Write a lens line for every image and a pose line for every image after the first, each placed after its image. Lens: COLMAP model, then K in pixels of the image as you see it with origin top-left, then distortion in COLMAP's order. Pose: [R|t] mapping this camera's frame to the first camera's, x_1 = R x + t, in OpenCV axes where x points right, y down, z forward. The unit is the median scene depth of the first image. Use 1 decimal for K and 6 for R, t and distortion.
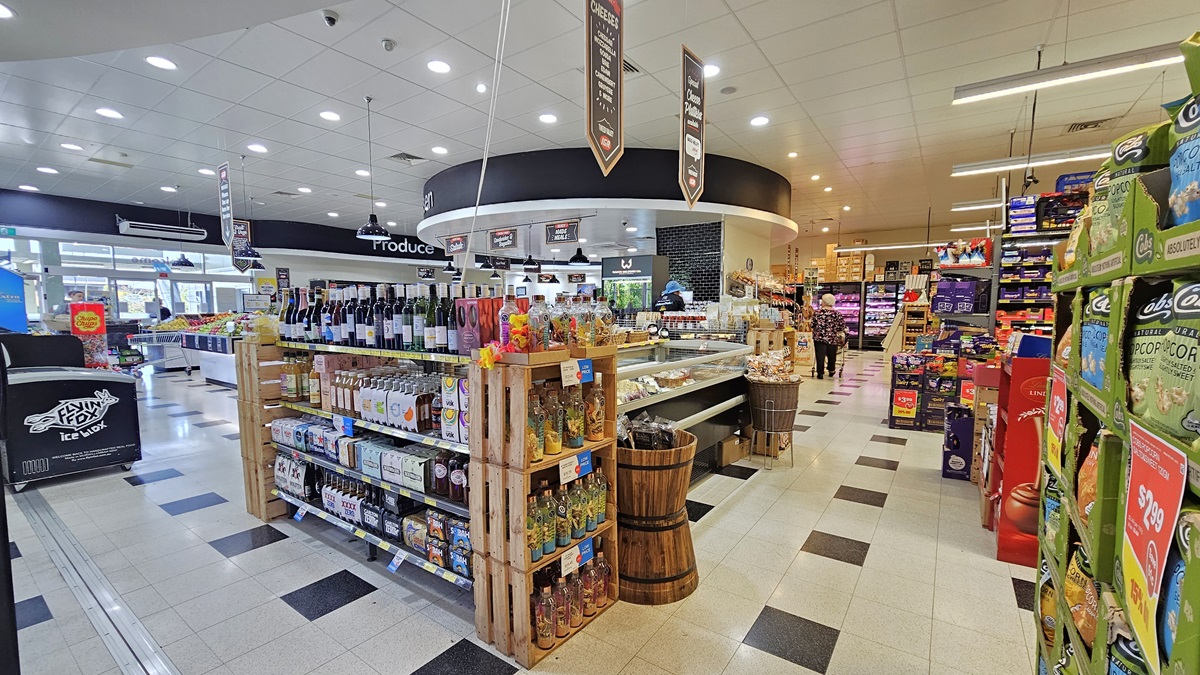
lens RADIAL K [[490.0, 0, 600.1], [0, 490.0, 341.6], [0, 0, 1]] dist [-0.002571, 0.000174]
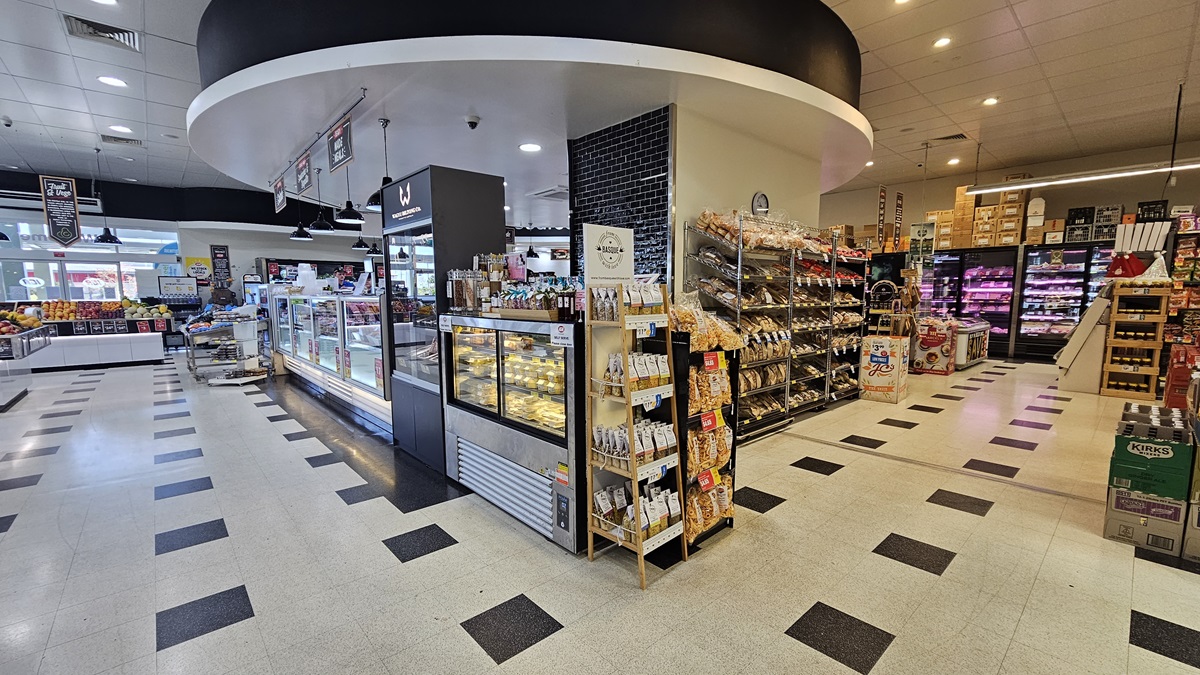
lens RADIAL K [[490.0, 0, 601.5], [0, 490.0, 344.4], [0, 0, 1]] dist [-0.002571, 0.000174]
pose [[0.976678, 0.019020, -0.213865, 0.168939], [-0.010108, 0.999037, 0.042685, -0.022148], [0.214471, -0.039528, 0.975930, 0.306561]]
